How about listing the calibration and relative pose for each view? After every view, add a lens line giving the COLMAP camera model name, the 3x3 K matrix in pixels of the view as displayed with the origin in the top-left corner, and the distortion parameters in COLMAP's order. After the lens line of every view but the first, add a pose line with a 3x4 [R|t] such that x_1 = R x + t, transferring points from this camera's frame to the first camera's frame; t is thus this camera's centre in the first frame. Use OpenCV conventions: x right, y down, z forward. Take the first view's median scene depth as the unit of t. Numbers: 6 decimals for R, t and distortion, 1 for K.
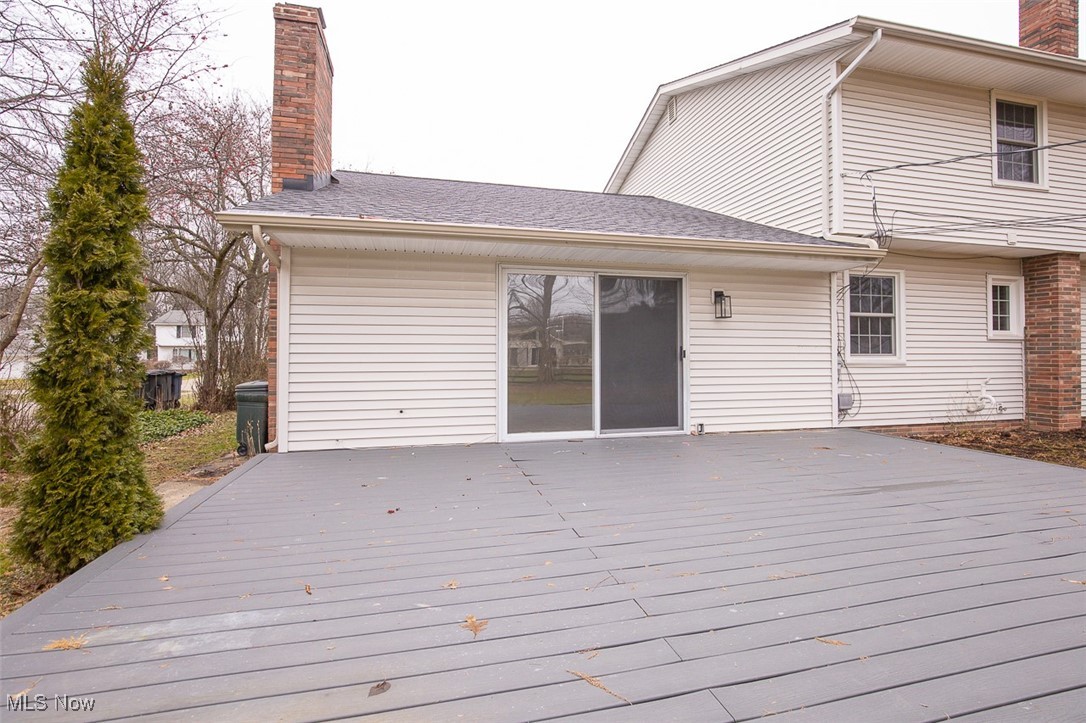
lens RADIAL K [[502.8, 0, 544.7], [0, 502.8, 357.0], [0, 0, 1]] dist [-0.003721, 0.000476]
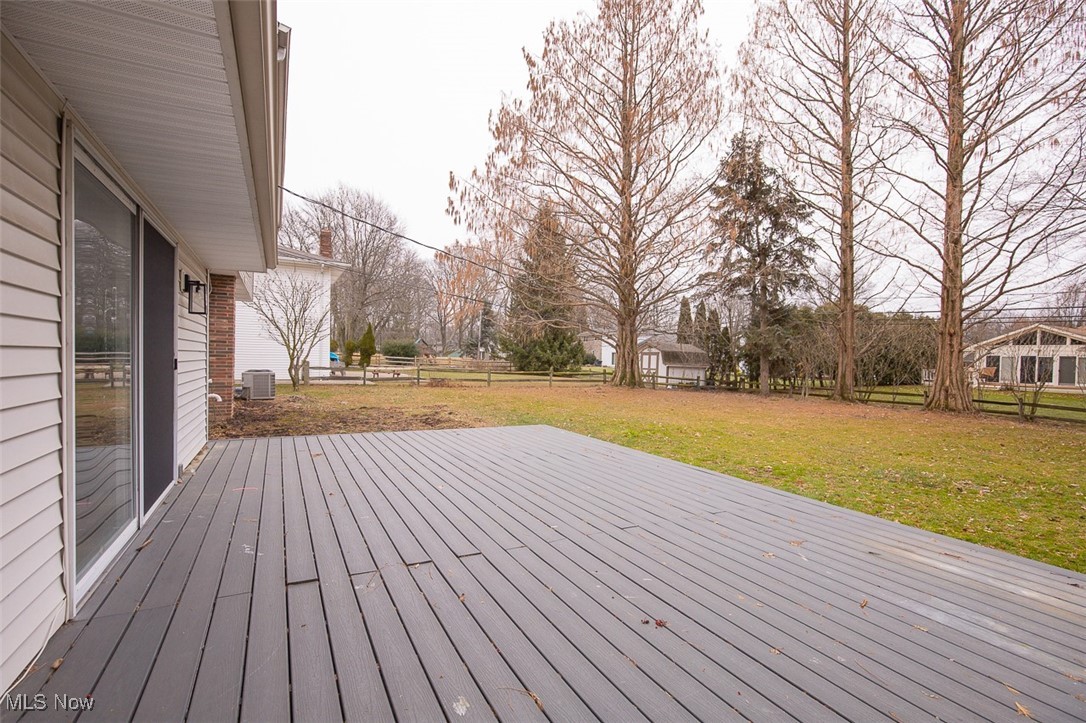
lens RADIAL K [[502.8, 0, 545.3], [0, 502.8, 362.5], [0, 0, 1]] dist [-0.003721, 0.000476]
pose [[-0.229285, -0.007581, 0.973330, -1.523621], [-0.019585, 0.999803, 0.003174, -0.046160], [-0.973162, -0.018335, -0.229388, 2.147846]]
